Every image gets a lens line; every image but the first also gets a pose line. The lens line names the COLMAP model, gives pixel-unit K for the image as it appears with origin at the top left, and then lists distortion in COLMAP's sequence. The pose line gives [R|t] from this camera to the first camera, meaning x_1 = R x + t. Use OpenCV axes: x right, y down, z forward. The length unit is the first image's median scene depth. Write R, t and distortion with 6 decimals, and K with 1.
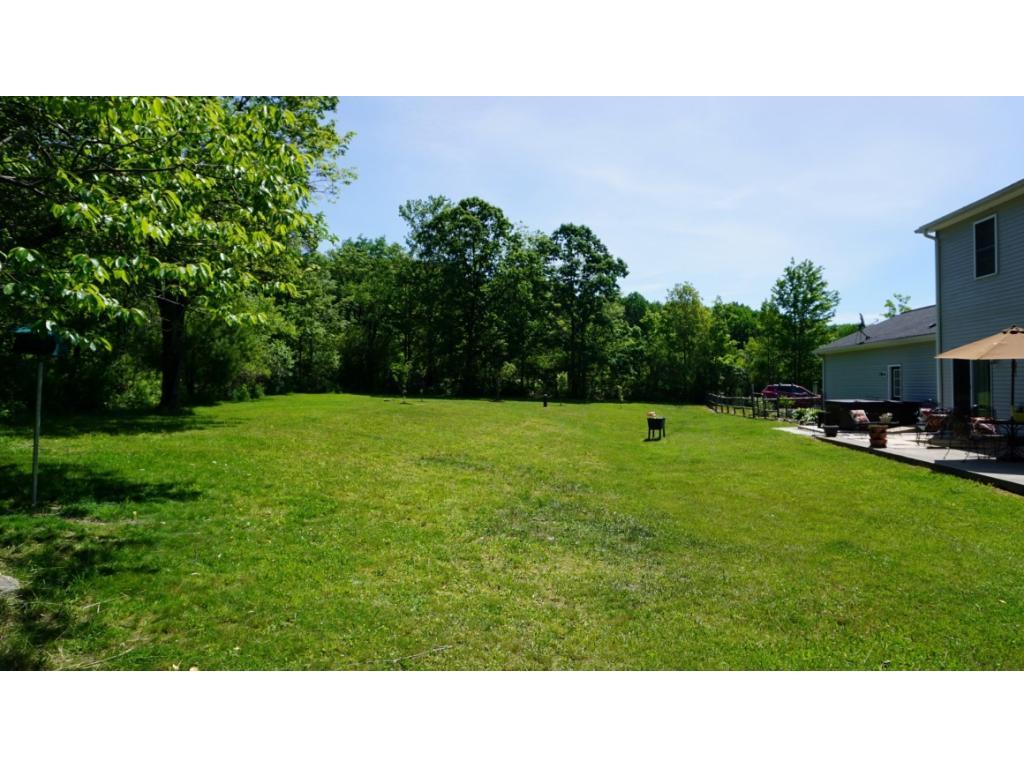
lens RADIAL K [[686.3, 0, 512.0], [0, 686.3, 384.0], [0, 0, 1]] dist [0.006216, 0.001499]
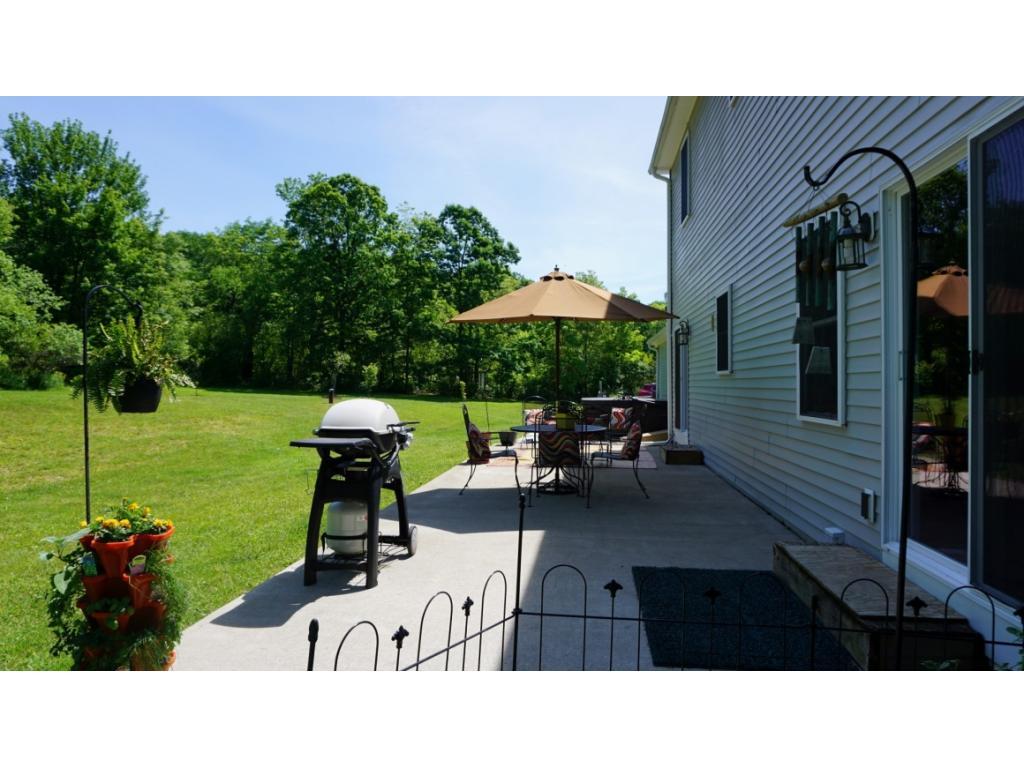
lens RADIAL K [[679.2, 0, 512.0], [0, 679.2, 384.0], [0, 0, 1]] dist [-0.004492, -0.000189]
pose [[0.999741, 0.013412, -0.018377, 0.178148], [-0.013433, 0.999909, -0.001023, 0.004317], [0.018362, 0.001269, 0.999831, 0.101748]]
